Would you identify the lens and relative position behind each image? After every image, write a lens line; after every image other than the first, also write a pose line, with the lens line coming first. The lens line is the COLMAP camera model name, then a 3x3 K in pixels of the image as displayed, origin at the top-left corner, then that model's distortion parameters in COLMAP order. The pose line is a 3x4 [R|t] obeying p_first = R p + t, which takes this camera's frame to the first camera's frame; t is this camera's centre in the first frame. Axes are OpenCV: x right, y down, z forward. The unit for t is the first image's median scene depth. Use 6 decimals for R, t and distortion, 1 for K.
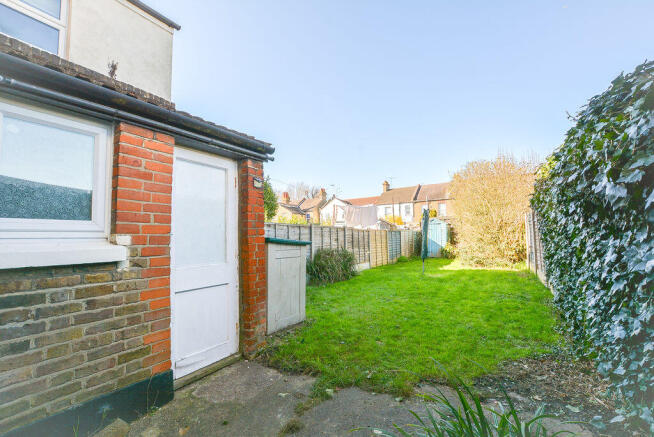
lens RADIAL K [[289.4, 0, 327.0], [0, 289.4, 218.5], [0, 0, 1]] dist [-0.028454, -0.000016]
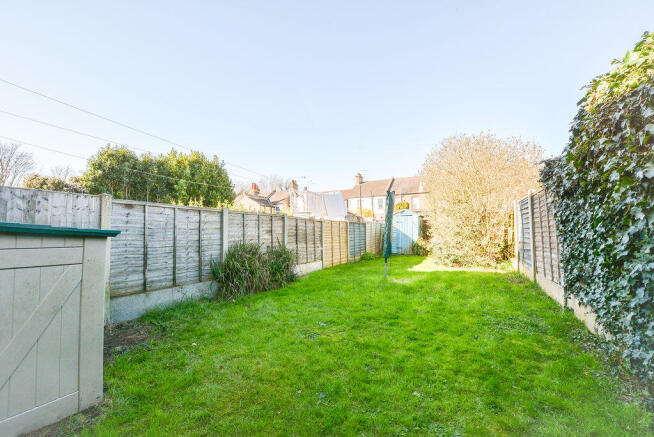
lens RADIAL K [[289.4, 0, 327.0], [0, 289.4, 218.5], [0, 0, 1]] dist [-0.028454, -0.000016]
pose [[0.996640, 0.010811, 0.081187, 0.102975], [-0.012341, 0.999755, 0.018363, 0.021770], [-0.080969, -0.019303, 0.996530, 0.230928]]
